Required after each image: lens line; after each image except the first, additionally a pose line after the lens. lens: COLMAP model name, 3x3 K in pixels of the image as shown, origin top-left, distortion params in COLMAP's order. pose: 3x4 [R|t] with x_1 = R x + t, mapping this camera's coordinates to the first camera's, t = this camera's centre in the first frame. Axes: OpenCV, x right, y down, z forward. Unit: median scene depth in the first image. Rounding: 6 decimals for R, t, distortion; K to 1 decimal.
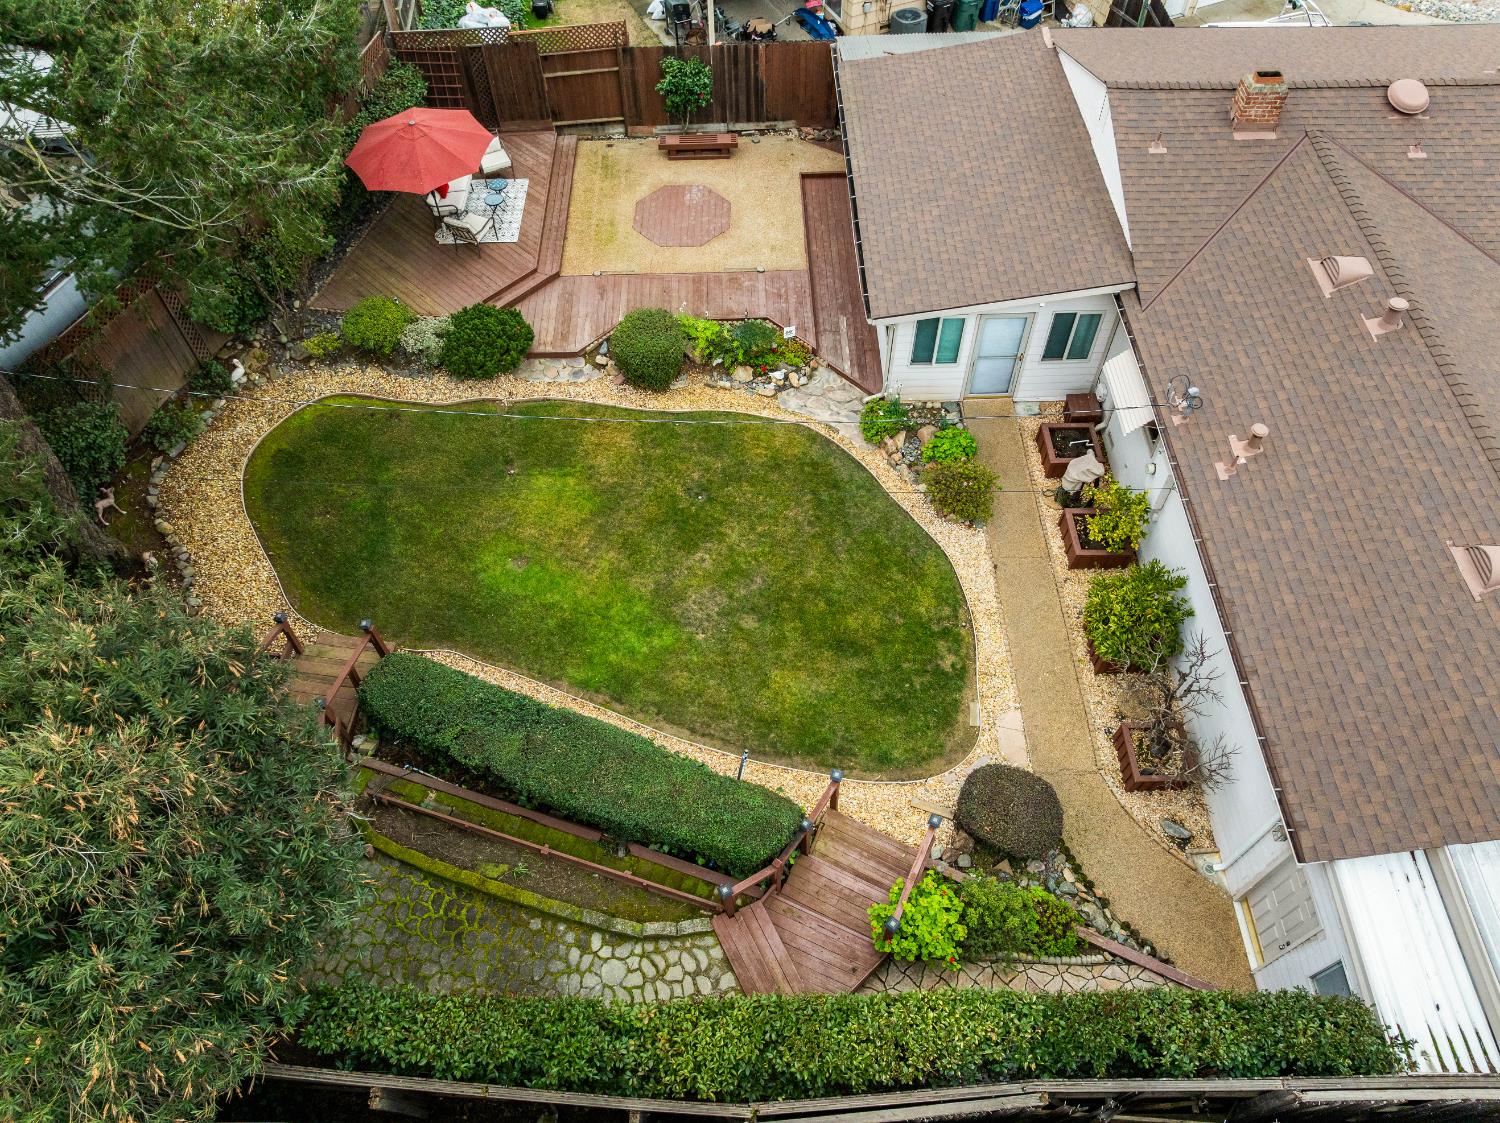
lens RADIAL K [[1053.5, 0, 750.0], [0, 1053.5, 561.5], [0, 0, 1]] dist [-0.035692, -0.003413]
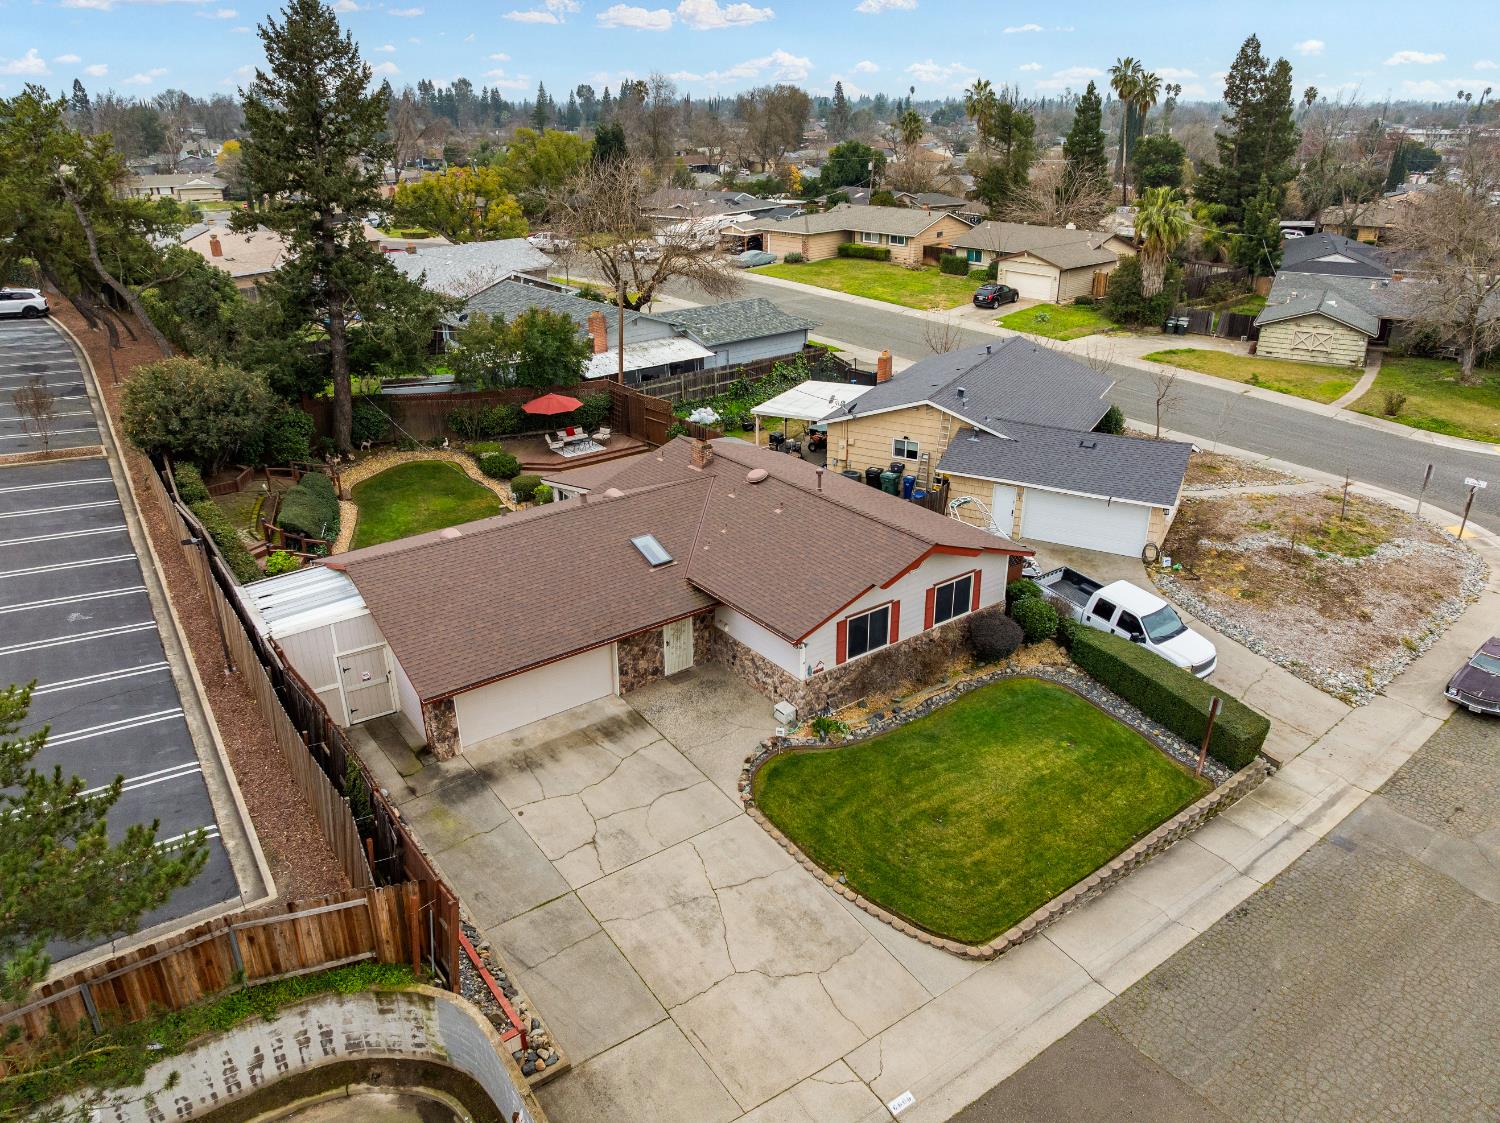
lens RADIAL K [[1053.5, 0, 750.0], [0, 1053.5, 561.5], [0, 0, 1]] dist [-0.035692, -0.003413]
pose [[0.586703, 0.332156, -0.738547, 2.055334], [-0.663214, 0.720413, -0.202858, 0.056221], [0.464679, 0.608832, 0.642959, -0.136489]]
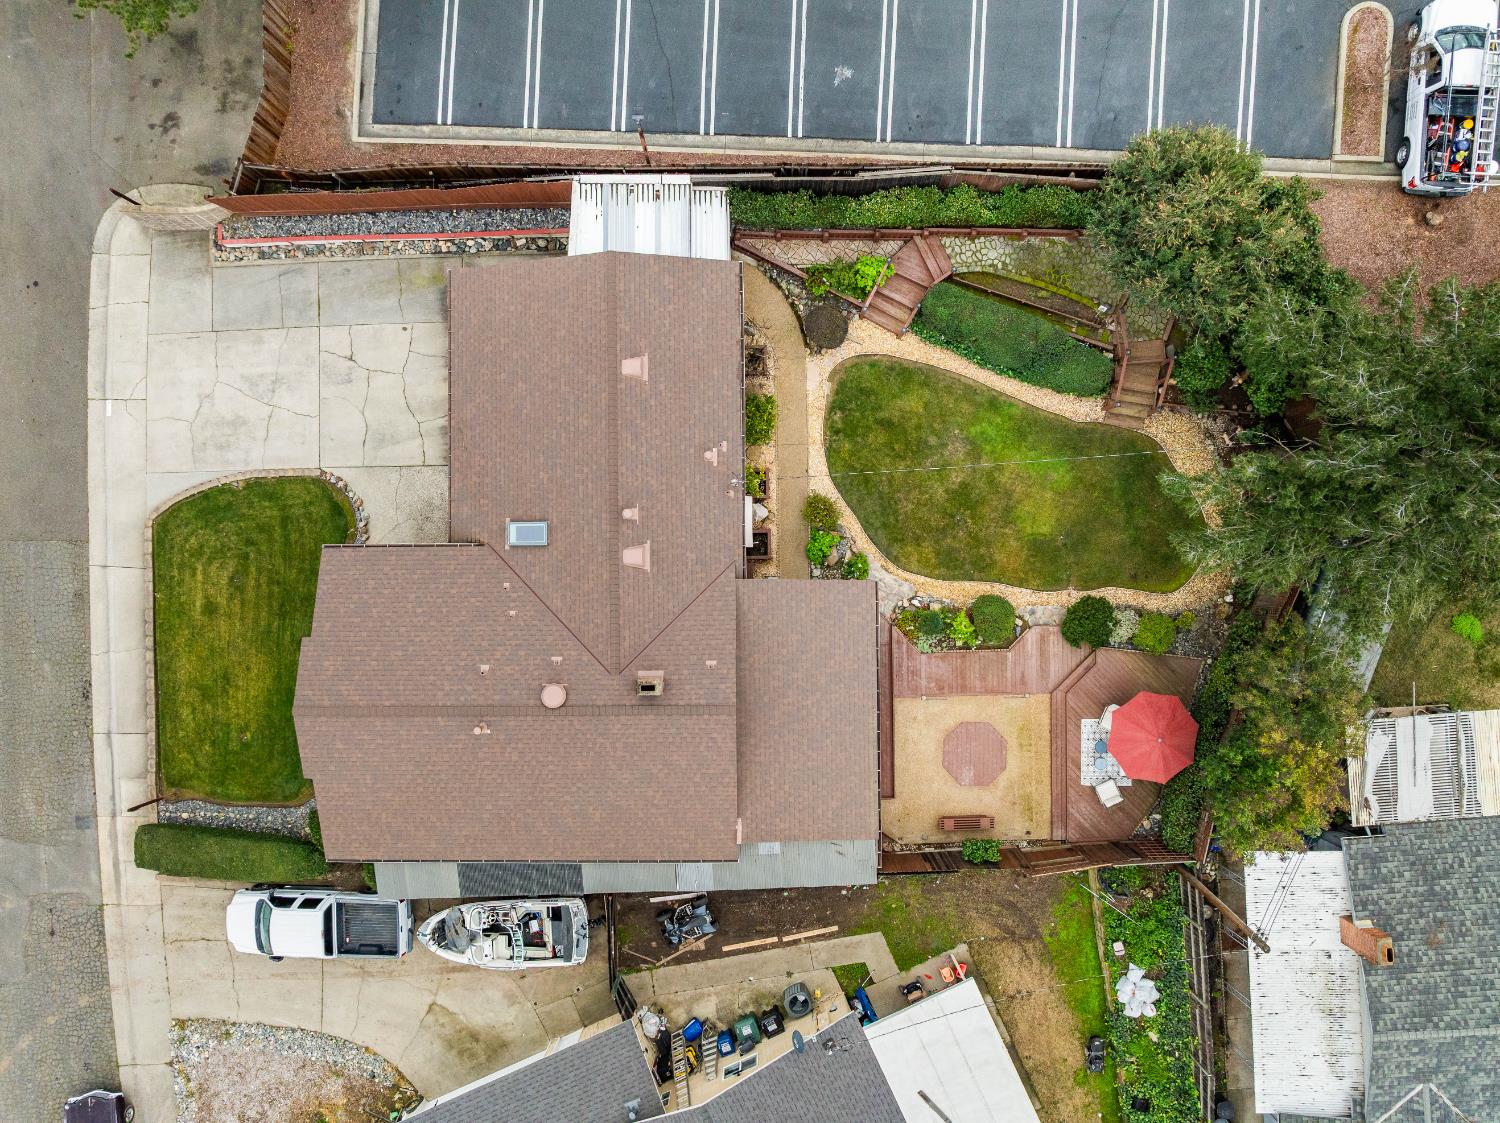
lens RADIAL K [[1053.5, 0, 750.0], [0, 1053.5, 561.5], [0, 0, 1]] dist [-0.035692, -0.003413]
pose [[-0.999801, -0.010942, 0.016675, 0.293139], [0.018551, -0.817202, 0.576052, -1.216800], [0.007324, 0.576247, 0.817243, -0.488185]]
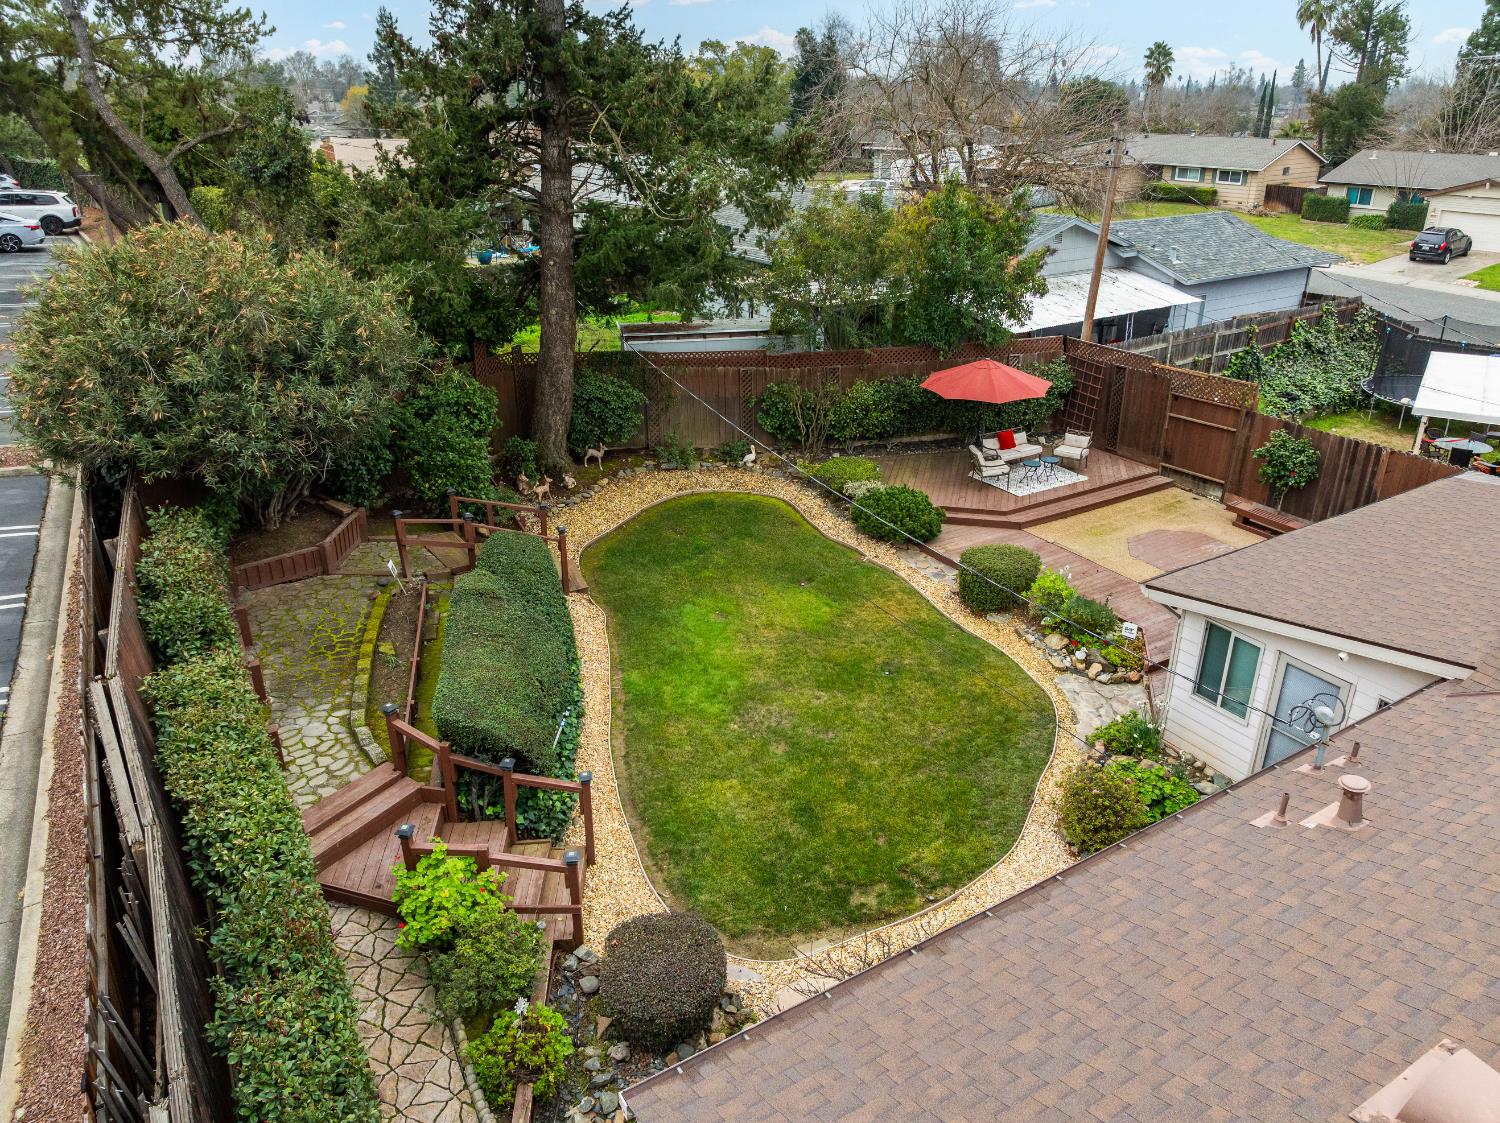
lens RADIAL K [[1053.5, 0, 750.0], [0, 1053.5, 561.5], [0, 0, 1]] dist [-0.035692, -0.003413]
pose [[0.502435, 0.361593, -0.785372, 0.575906], [-0.706985, 0.694719, -0.132431, 0.076632], [0.497727, 0.621784, 0.604692, 0.337026]]
